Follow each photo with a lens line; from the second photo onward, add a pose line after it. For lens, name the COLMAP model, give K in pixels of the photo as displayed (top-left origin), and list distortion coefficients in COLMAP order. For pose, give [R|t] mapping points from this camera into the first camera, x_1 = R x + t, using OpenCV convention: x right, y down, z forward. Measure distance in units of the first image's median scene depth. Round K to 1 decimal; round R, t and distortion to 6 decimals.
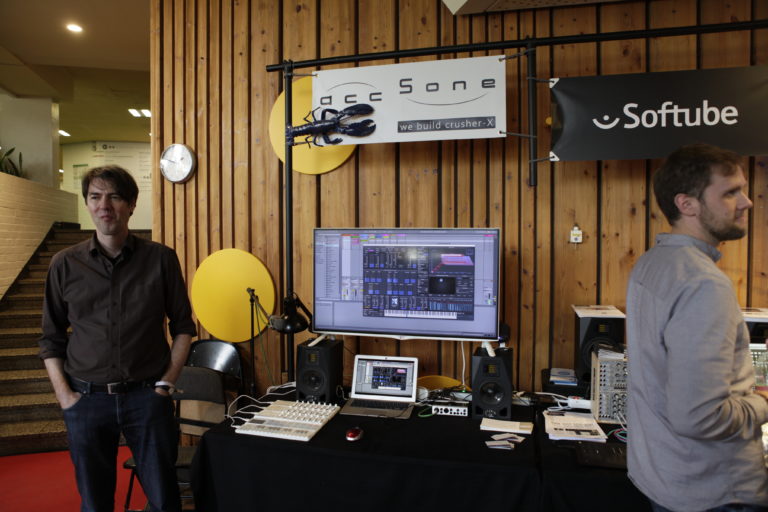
lens RADIAL K [[527.6, 0, 383.5], [0, 527.6, 254.6], [0, 0, 1]] dist [-0.072984, 0.015928]
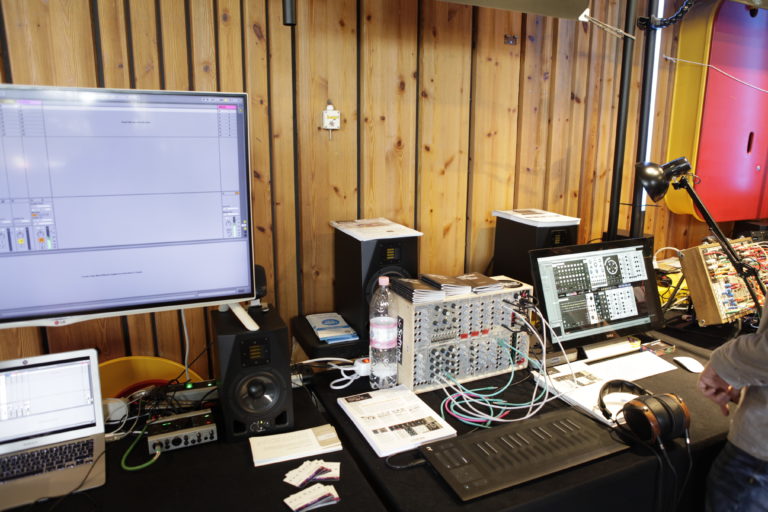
lens RADIAL K [[527.6, 0, 383.7], [0, 527.6, 253.7], [0, 0, 1]] dist [-0.072984, 0.015928]
pose [[0.781539, -0.122048, 0.611801, -0.014082], [0.011703, 0.983372, 0.181223, 0.014117], [-0.623747, -0.134473, 0.769972, 0.445455]]
